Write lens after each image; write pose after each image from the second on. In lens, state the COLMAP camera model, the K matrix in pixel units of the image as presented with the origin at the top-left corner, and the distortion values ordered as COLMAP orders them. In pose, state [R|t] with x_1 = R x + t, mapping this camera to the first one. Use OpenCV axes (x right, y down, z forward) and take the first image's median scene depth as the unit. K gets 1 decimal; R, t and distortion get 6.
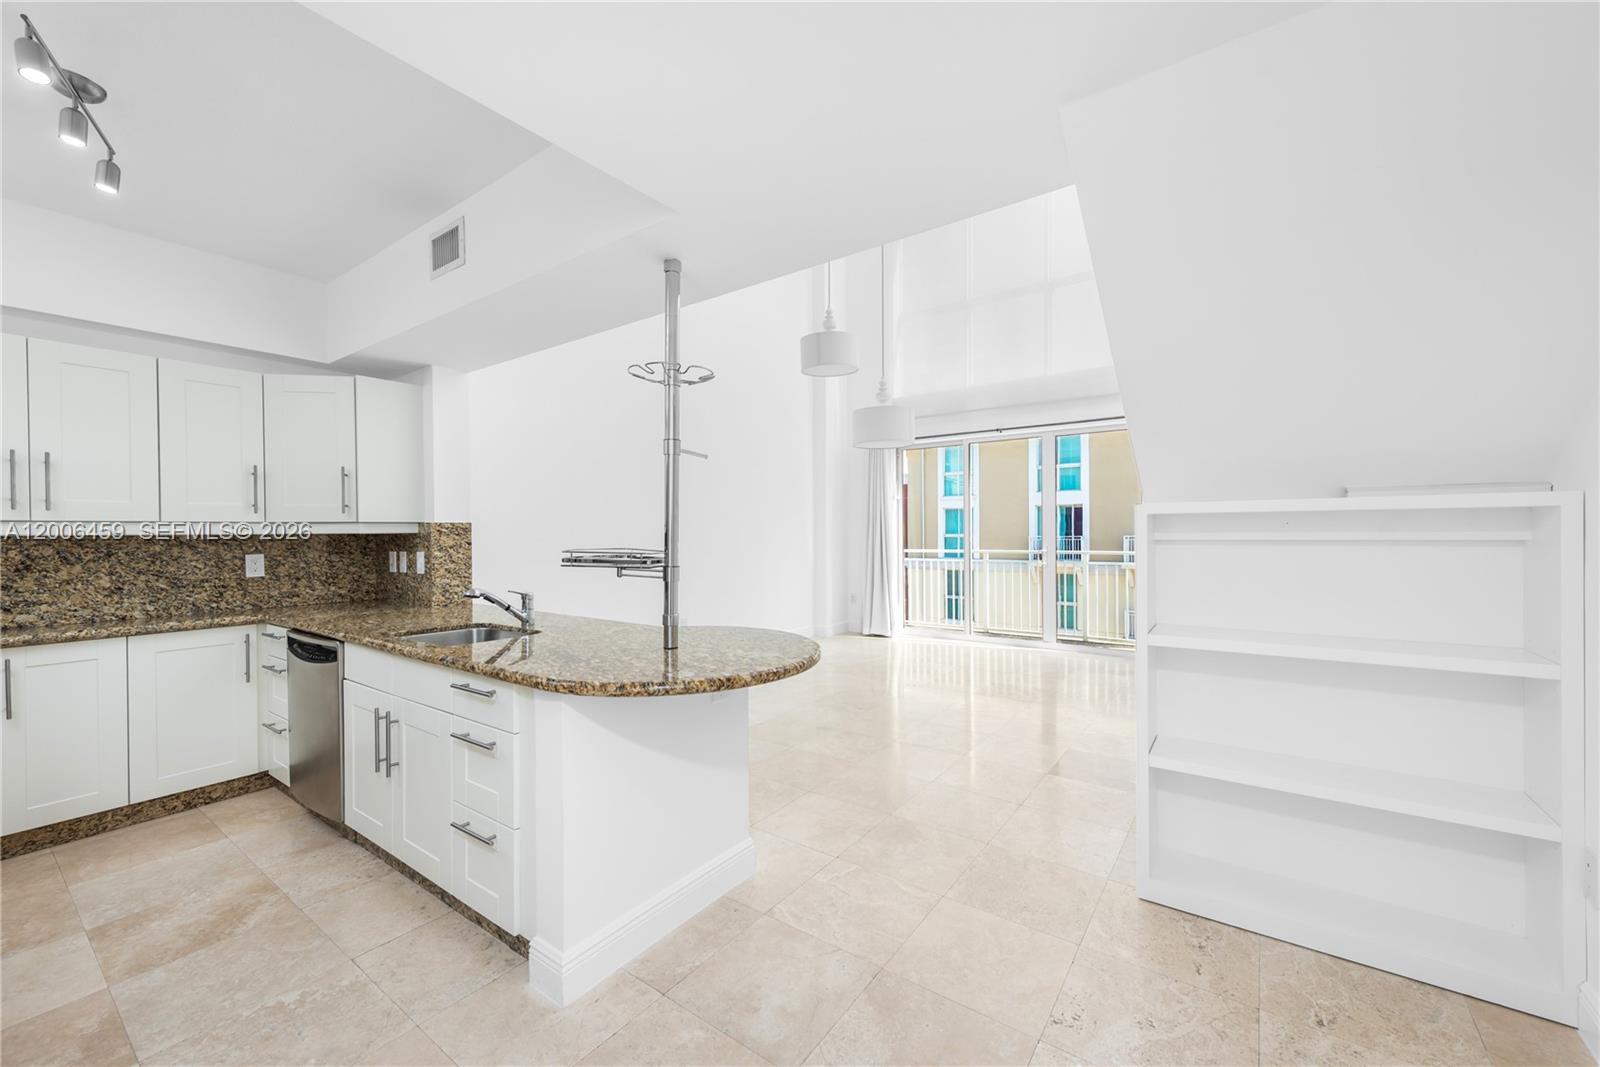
lens RADIAL K [[636.4, 0, 800.0], [0, 636.4, 533.5], [0, 0, 1]] dist [0.010644, -0.000444]
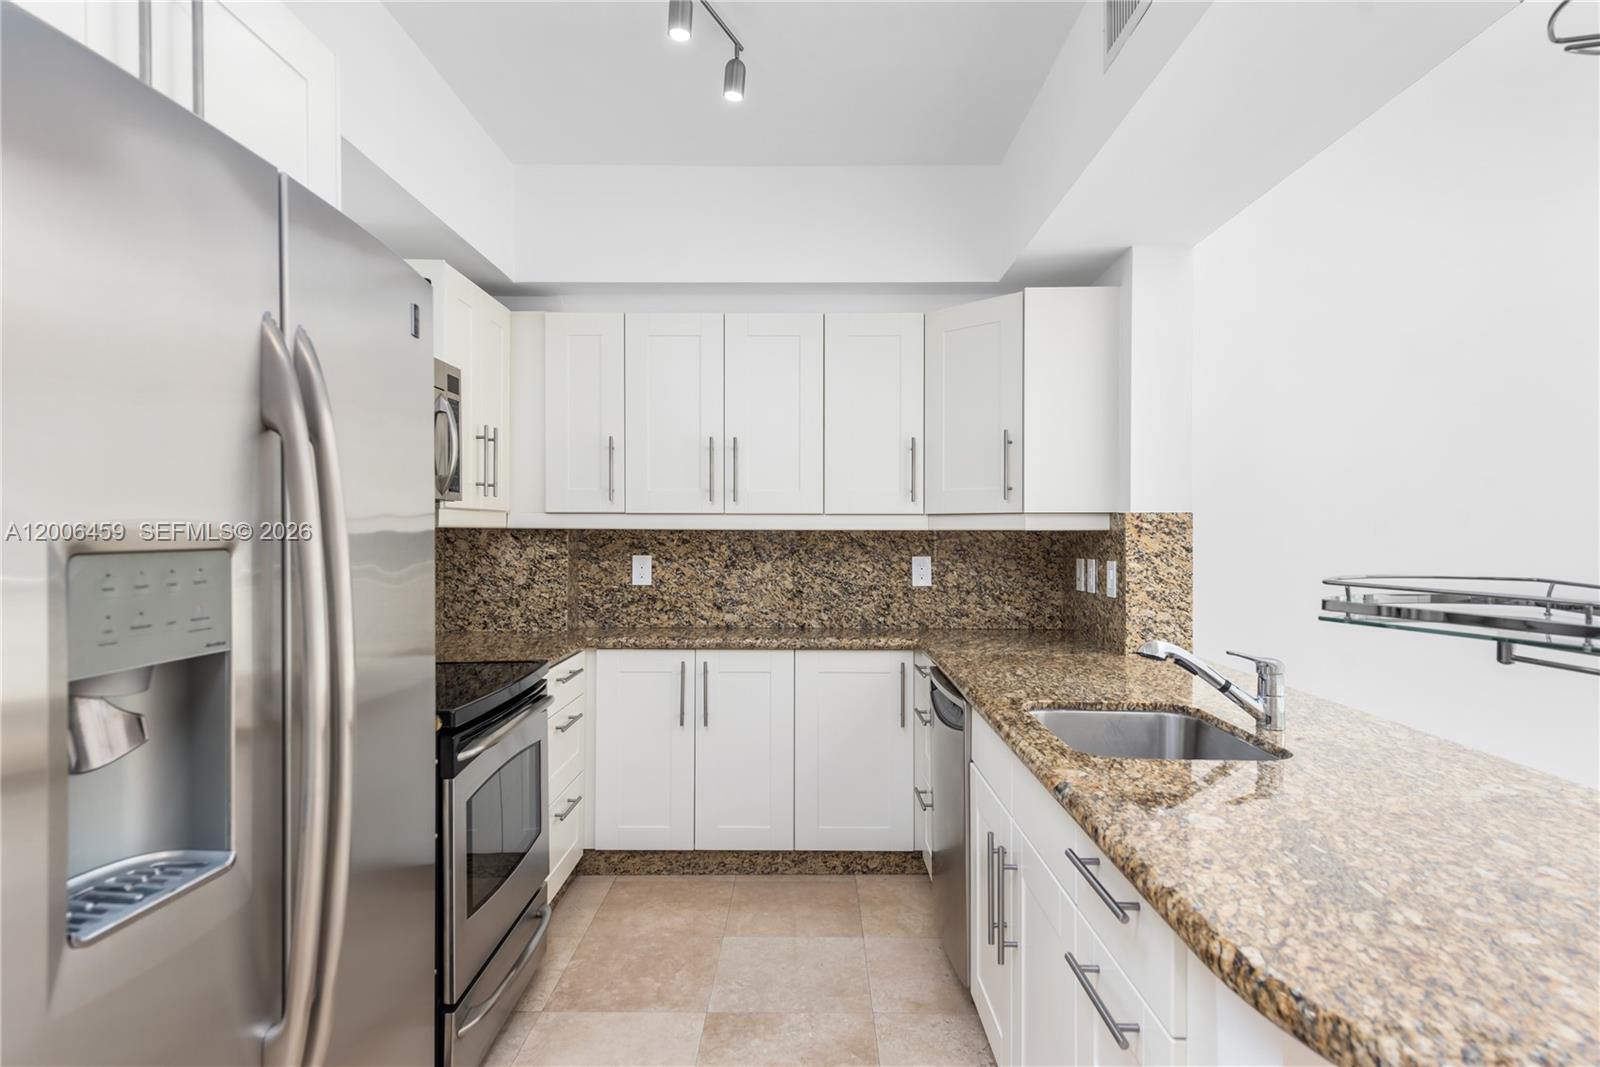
lens RADIAL K [[898.1, 0, 800.0], [0, 898.1, 533.5], [0, 0, 1]] dist [0.019873, -0.002078]
pose [[0.578021, 0.012300, -0.815929, -0.074699], [-0.009367, 0.999921, 0.008438, -0.002240], [0.815968, 0.002765, 0.578090, 0.291534]]
